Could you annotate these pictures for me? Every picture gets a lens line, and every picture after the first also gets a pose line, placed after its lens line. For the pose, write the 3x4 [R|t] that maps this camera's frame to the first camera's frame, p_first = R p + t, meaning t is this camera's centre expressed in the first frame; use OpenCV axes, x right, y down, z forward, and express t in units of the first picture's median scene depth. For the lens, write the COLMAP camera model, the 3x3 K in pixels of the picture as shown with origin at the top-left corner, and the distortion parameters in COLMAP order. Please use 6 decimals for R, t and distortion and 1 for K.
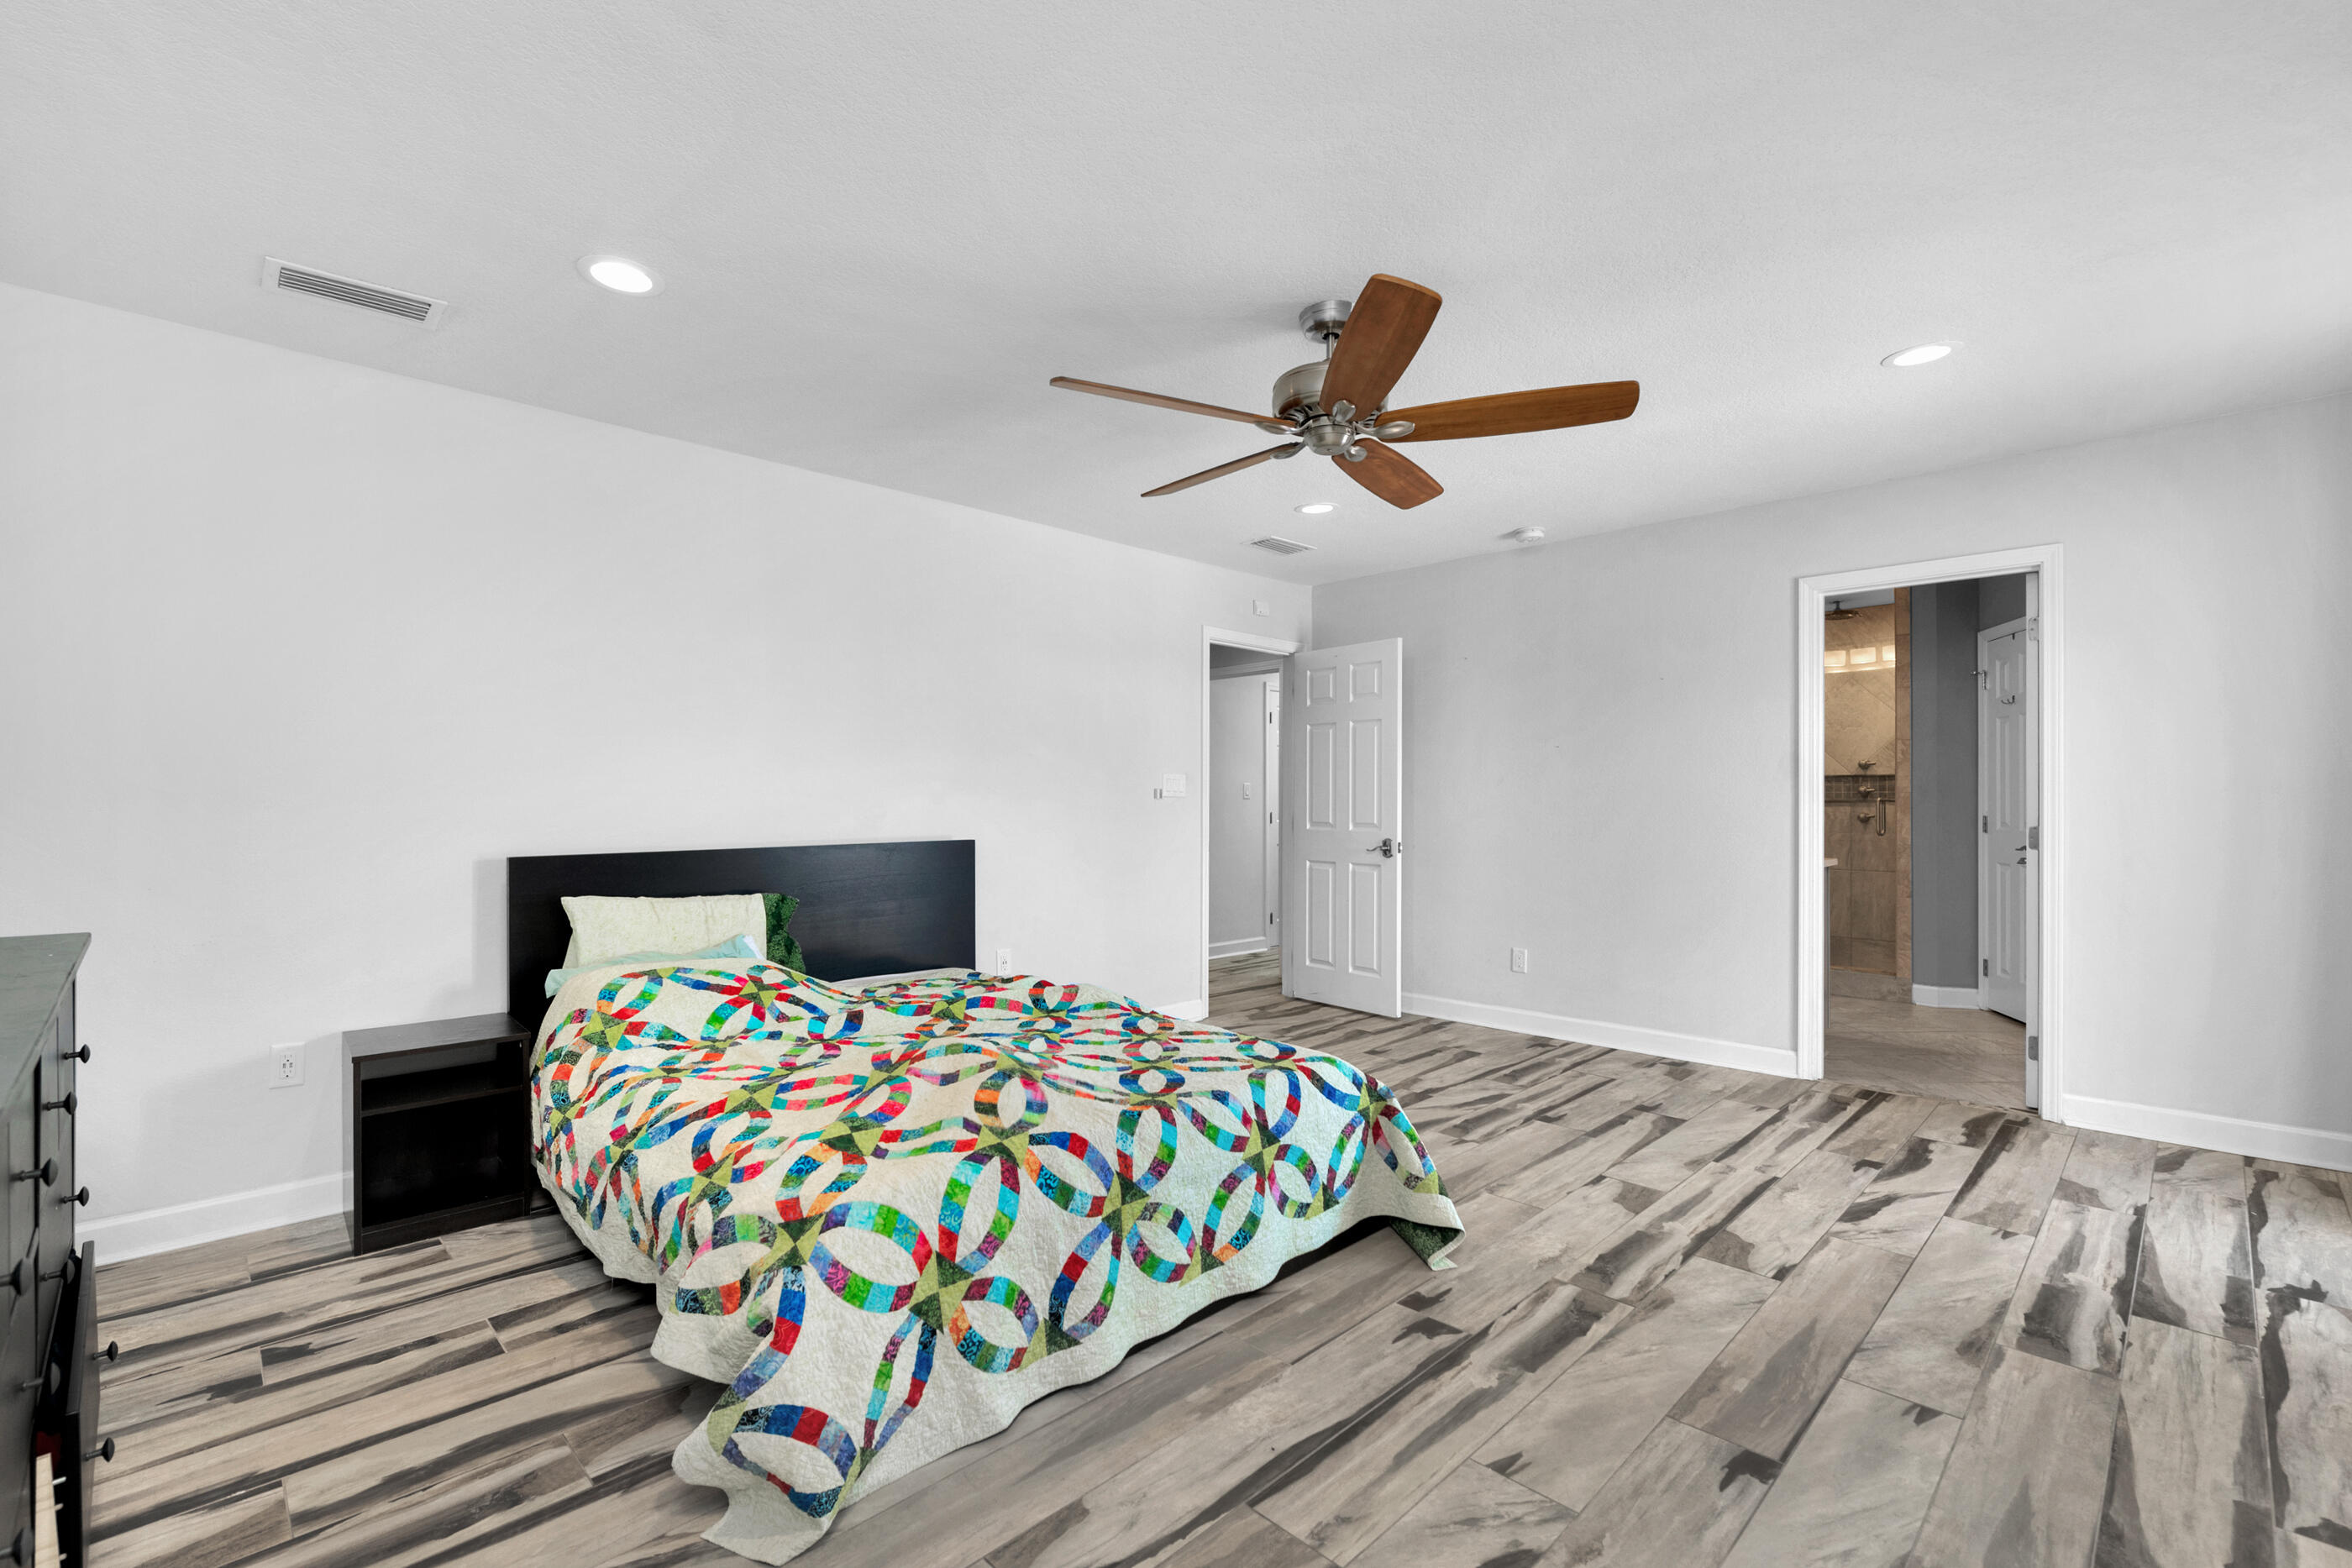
lens RADIAL K [[967.7, 0, 1188.4], [0, 967.7, 782.8], [0, 0, 1]] dist [0.000323, -0.000719]
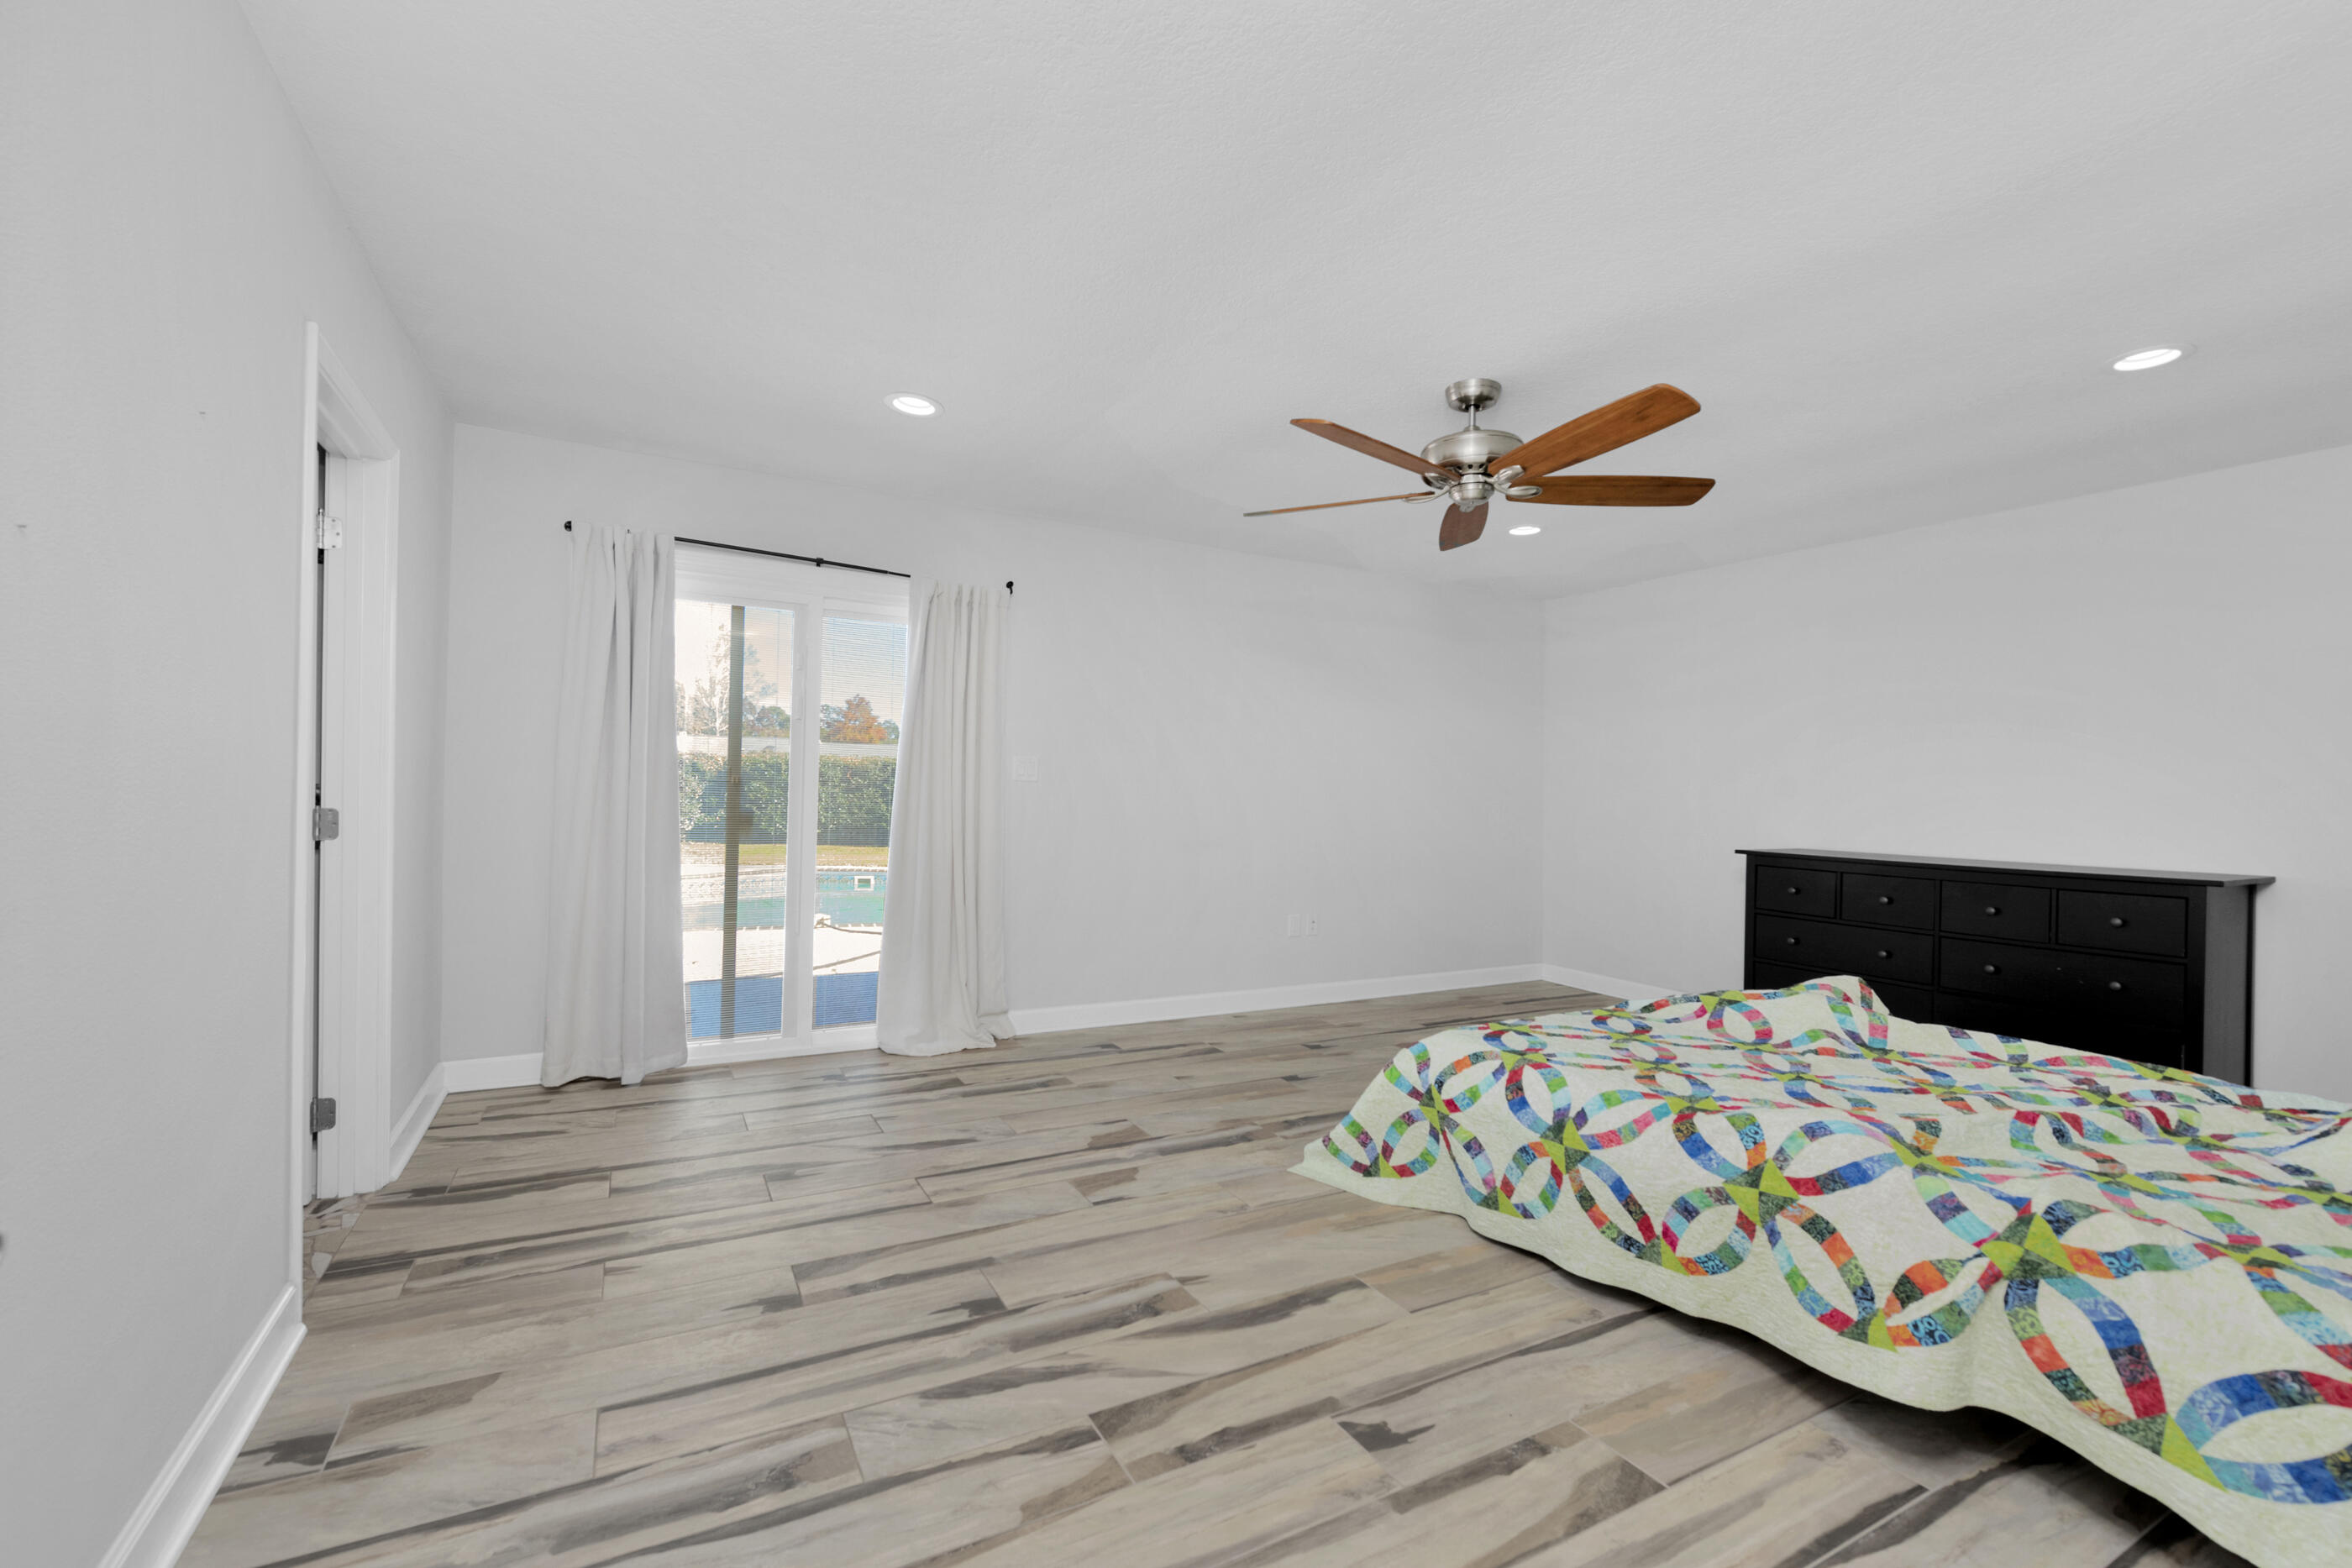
lens RADIAL K [[967.7, 0, 1188.4], [0, 967.7, 782.8], [0, 0, 1]] dist [0.000323, -0.000719]
pose [[-0.957419, -0.019777, 0.288024, 0.102109], [-0.026736, 0.999437, -0.020248, 0.043083], [-0.287462, -0.027086, -0.957409, 1.747088]]
